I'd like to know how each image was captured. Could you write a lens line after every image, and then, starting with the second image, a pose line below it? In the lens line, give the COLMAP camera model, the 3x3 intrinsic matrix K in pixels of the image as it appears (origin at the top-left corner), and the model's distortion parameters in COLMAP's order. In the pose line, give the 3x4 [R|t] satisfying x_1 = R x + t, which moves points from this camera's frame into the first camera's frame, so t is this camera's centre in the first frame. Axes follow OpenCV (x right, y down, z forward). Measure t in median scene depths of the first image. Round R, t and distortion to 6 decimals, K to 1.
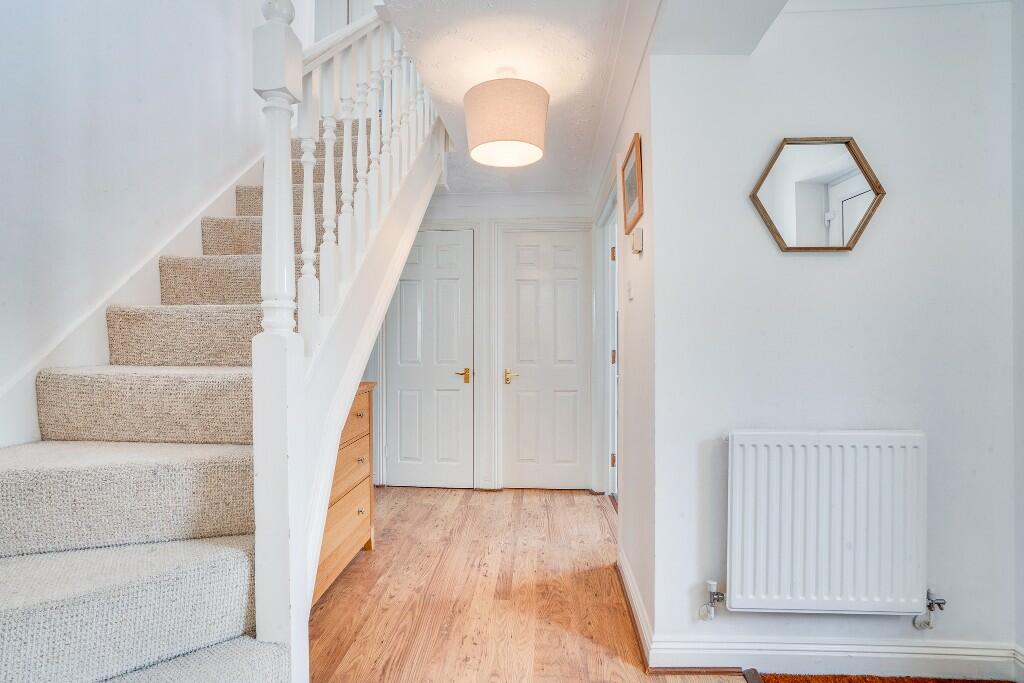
lens RADIAL K [[482.0, 0, 512.0], [0, 482.0, 341.5], [0, 0, 1]] dist [-0.002304, 0.000202]
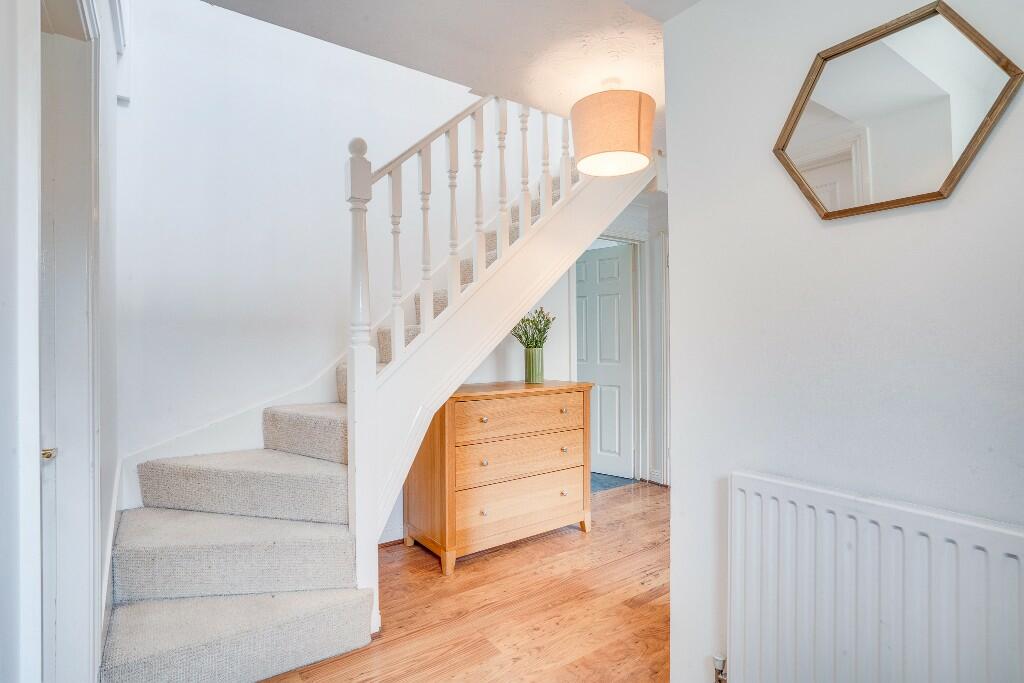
lens RADIAL K [[482.0, 0, 512.0], [0, 482.0, 341.5], [0, 0, 1]] dist [-0.002304, 0.000202]
pose [[0.664785, -0.013037, -0.746921, 0.643748], [0.016161, 0.999865, -0.003068, -0.019579], [0.746860, -0.010032, 0.664905, 0.176793]]
